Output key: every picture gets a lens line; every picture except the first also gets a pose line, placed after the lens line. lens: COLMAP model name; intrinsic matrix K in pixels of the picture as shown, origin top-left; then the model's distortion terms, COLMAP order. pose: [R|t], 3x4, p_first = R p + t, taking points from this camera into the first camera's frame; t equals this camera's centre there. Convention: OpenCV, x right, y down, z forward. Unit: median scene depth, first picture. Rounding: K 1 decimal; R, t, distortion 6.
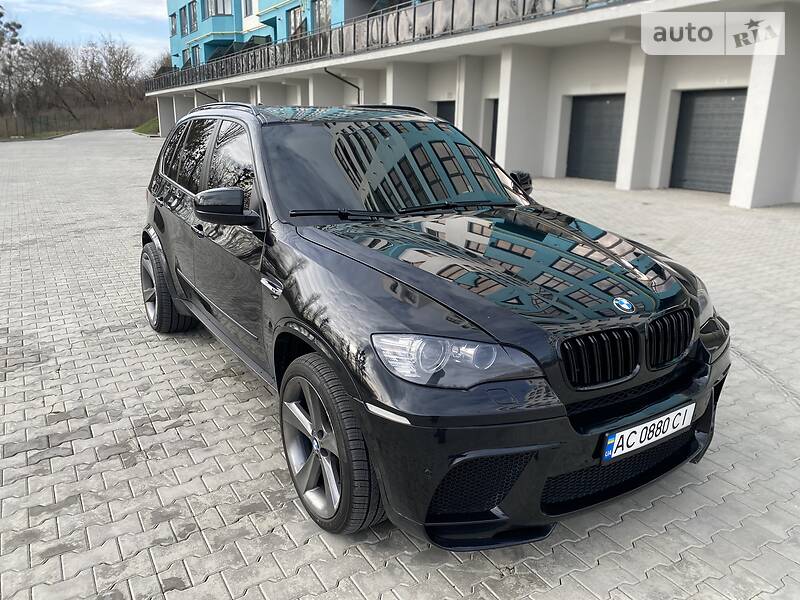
lens RADIAL K [[599.7, 0, 405.1], [0, 599.7, 289.4], [0, 0, 1]] dist [0.008136, 0.001879]
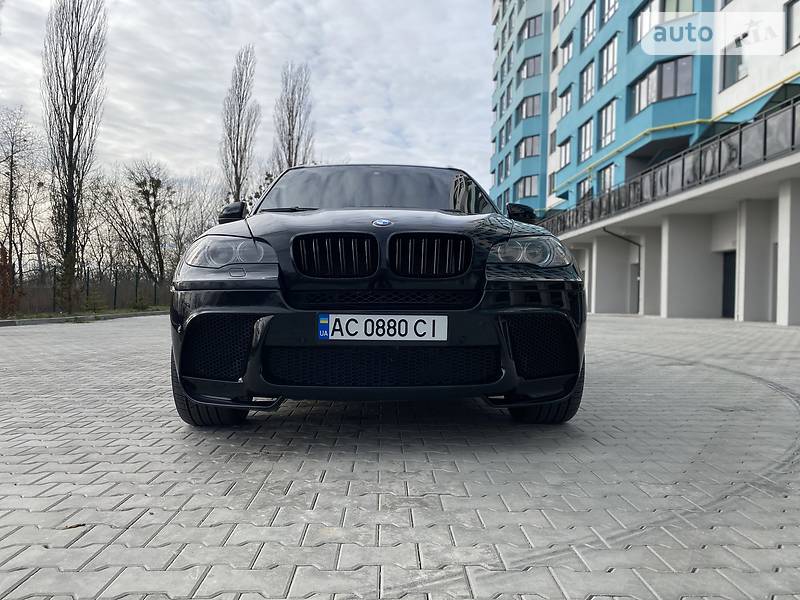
lens RADIAL K [[581.6, 0, 378.9], [0, 581.6, 299.6], [0, 0, 1]] dist [-0.003977, -0.000447]
pose [[0.861309, 0.001694, -0.508079, 0.882426], [-0.129695, 0.967599, -0.216637, 0.390128], [0.491250, 0.252487, 0.833621, 0.107971]]
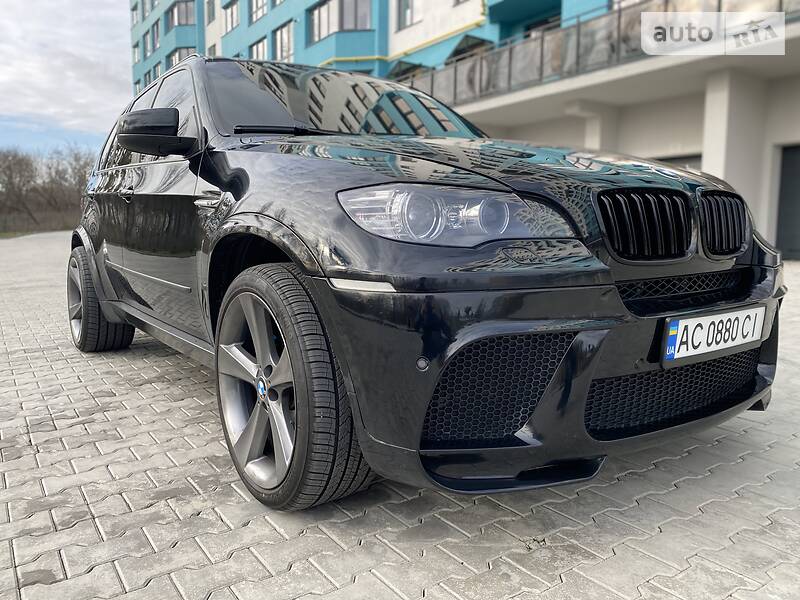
lens RADIAL K [[606.2, 0, 399.3], [0, 606.2, 286.6], [0, 0, 1]] dist [0.010063, -0.006402]
pose [[0.998517, -0.015862, 0.052084, -0.018944], [0.023754, 0.987691, -0.154605, 0.270629], [-0.048991, 0.155613, 0.986603, 0.258865]]
